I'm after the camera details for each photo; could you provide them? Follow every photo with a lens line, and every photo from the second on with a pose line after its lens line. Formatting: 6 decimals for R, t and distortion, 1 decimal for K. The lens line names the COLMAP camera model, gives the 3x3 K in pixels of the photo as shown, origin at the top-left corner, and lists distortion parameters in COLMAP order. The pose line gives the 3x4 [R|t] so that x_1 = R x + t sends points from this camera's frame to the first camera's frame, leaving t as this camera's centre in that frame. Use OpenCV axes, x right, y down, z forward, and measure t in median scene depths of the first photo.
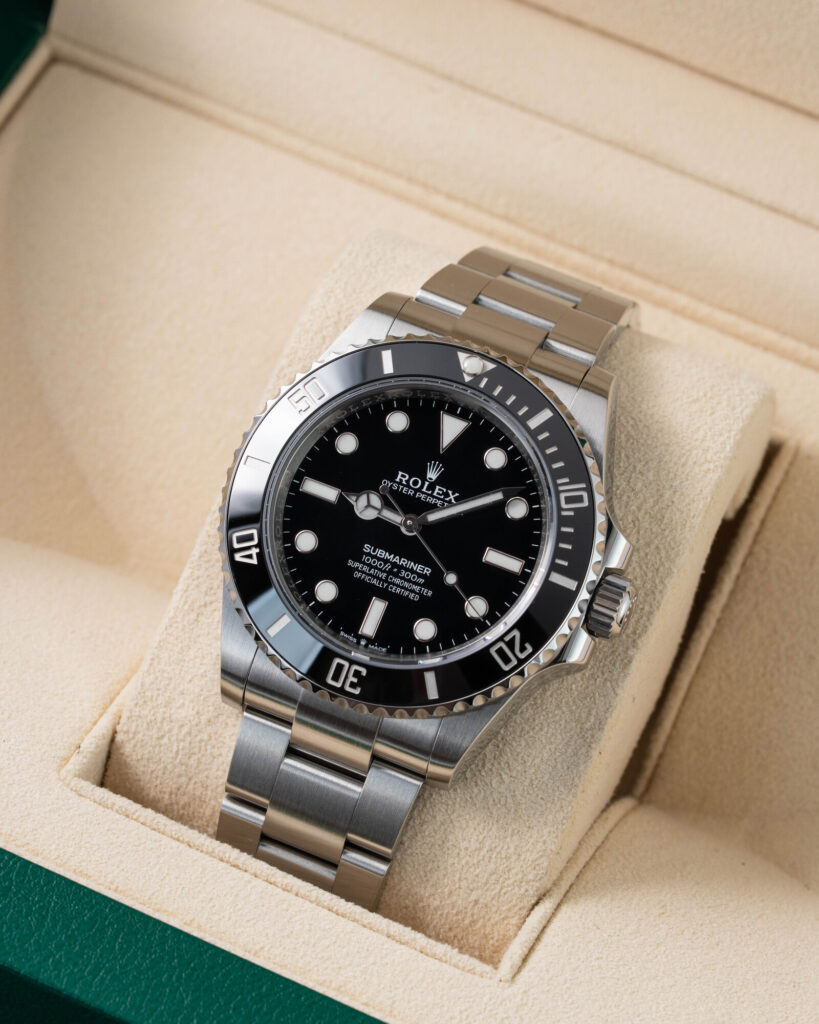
lens RADIAL K [[5025.0, 0, 409.4], [0, 5025.0, 513.8], [0, 0, 1]] dist [-0.208557, 0.000000]
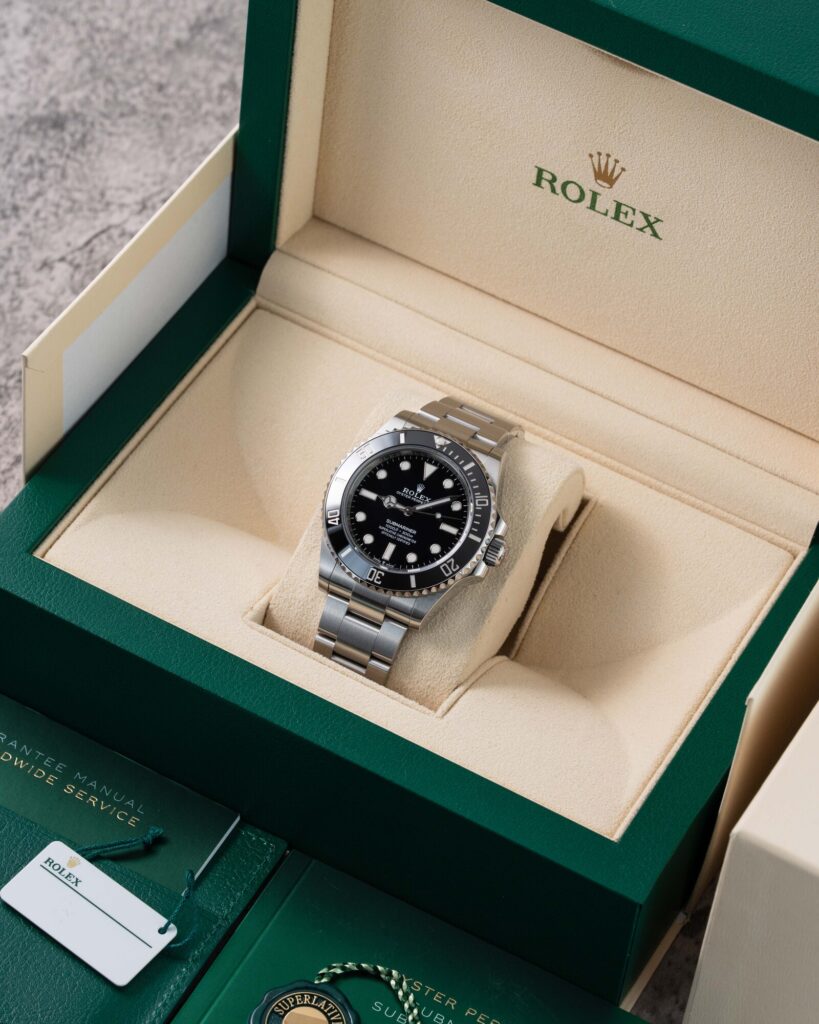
lens RADIAL K [[5025.0, 0, 409.5], [0, 5025.0, 510.9], [0, 0, 1]] dist [-0.208557, 0.000000]
pose [[0.998065, 0.053285, -0.032048, 0.070847], [-0.056222, 0.993493, -0.099051, 0.218604], [0.026561, 0.100661, 0.994566, -1.186728]]
